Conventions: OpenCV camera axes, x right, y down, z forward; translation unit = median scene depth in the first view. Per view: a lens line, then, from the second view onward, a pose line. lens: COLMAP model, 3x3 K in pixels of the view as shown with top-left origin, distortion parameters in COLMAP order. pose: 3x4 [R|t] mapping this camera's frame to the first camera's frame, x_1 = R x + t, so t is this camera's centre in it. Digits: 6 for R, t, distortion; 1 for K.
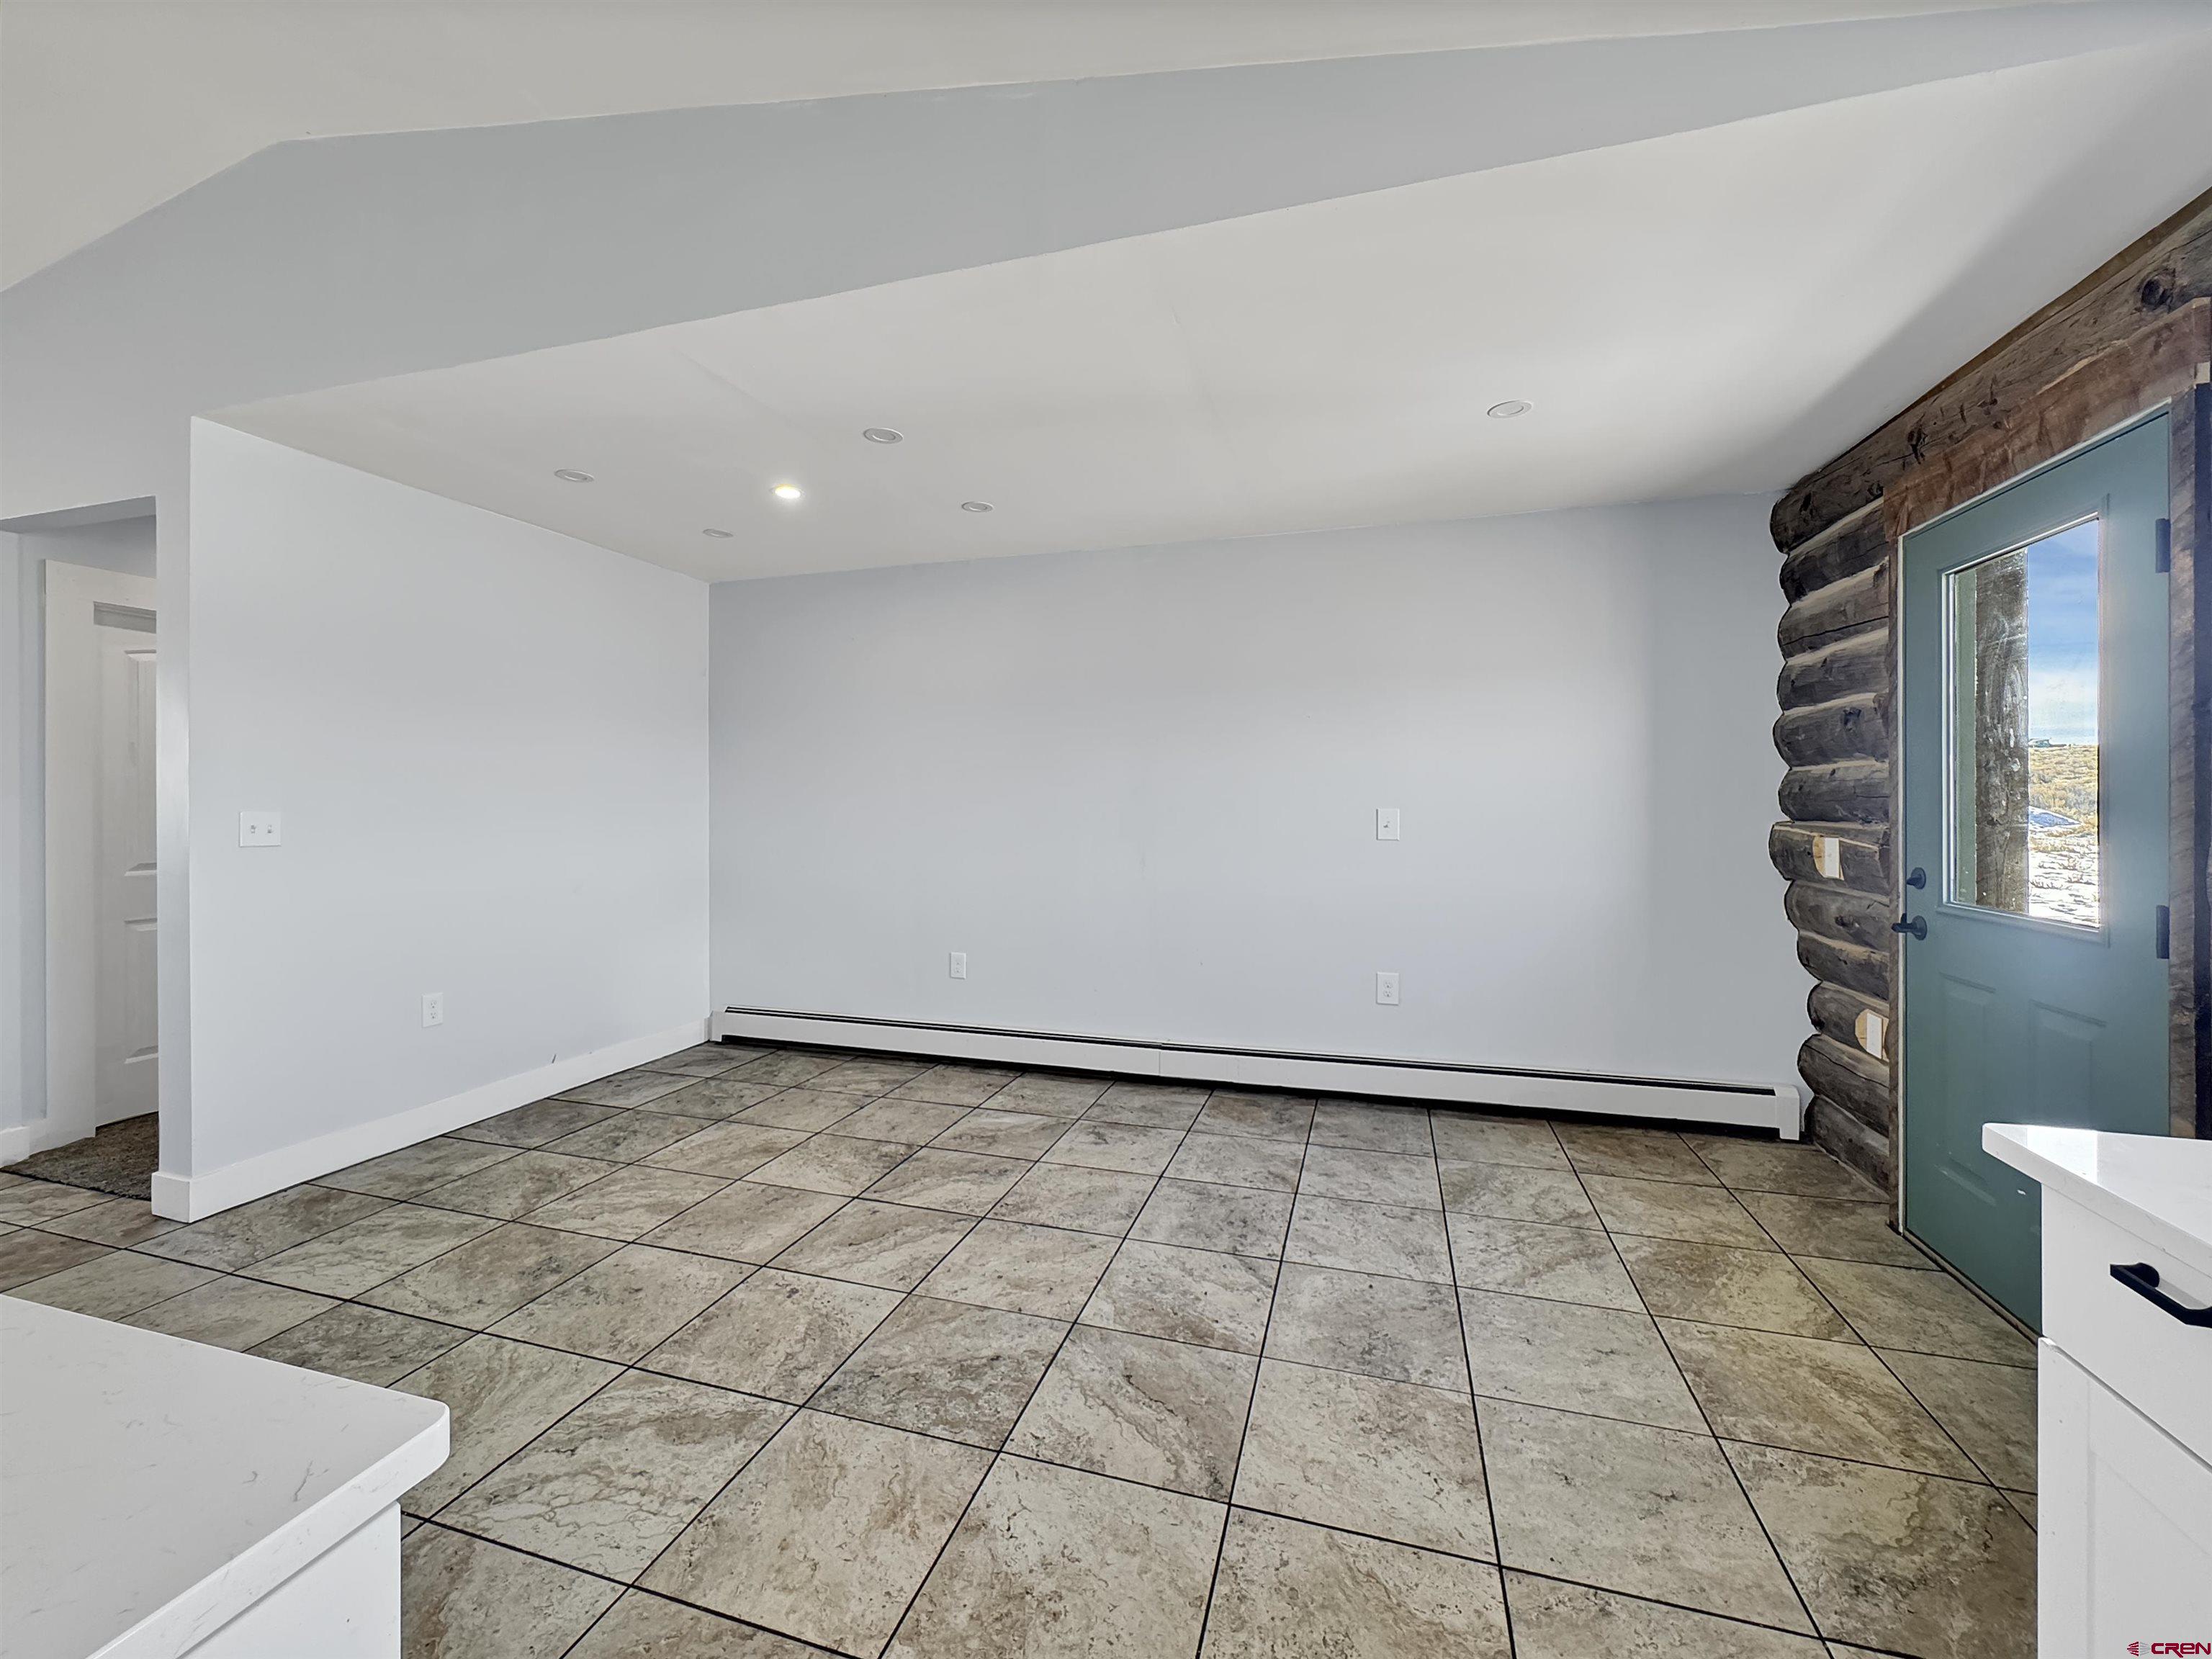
lens RADIAL K [[887.9, 0, 1106.5], [0, 887.9, 816.8], [0, 0, 1]] dist [-0.002306, 0.000358]
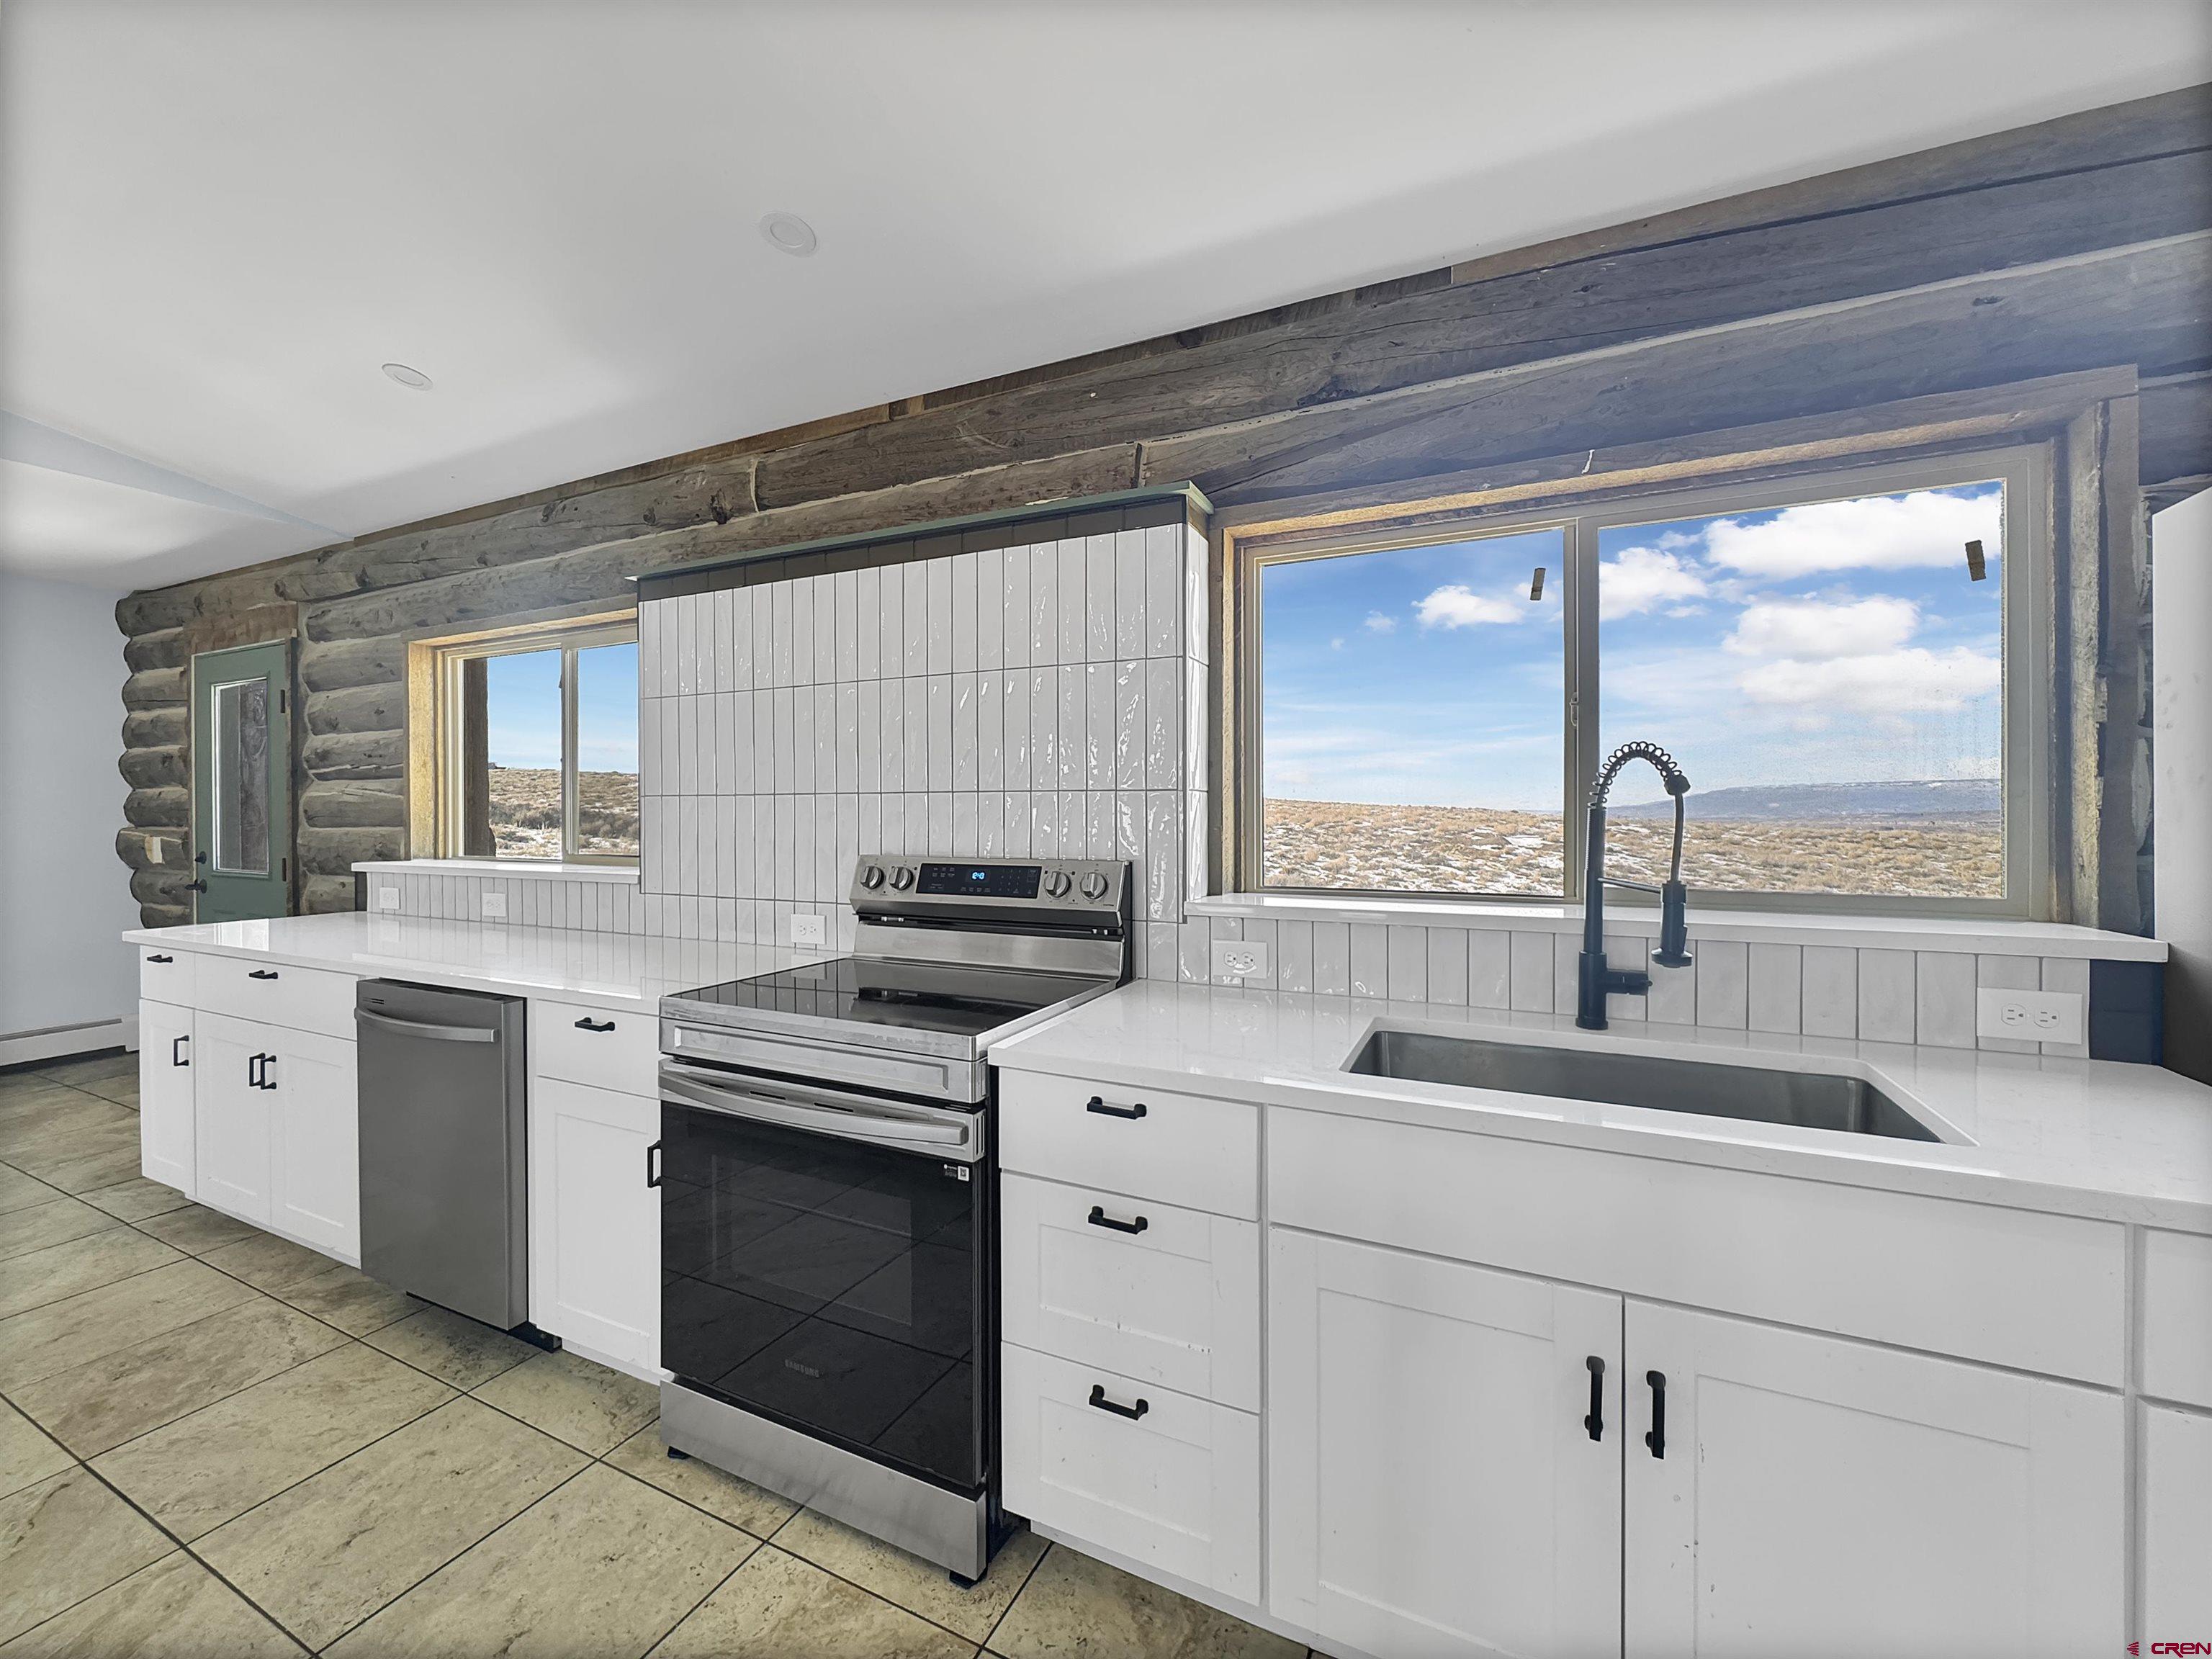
lens RADIAL K [[887.9, 0, 1106.5], [0, 887.9, 816.8], [0, 0, 1]] dist [-0.002306, 0.000358]
pose [[0.156811, 0.001981, 0.987627, -0.428038], [0.015340, 0.999872, -0.004441, 0.020789], [-0.987509, 0.015847, 0.156761, -0.845487]]
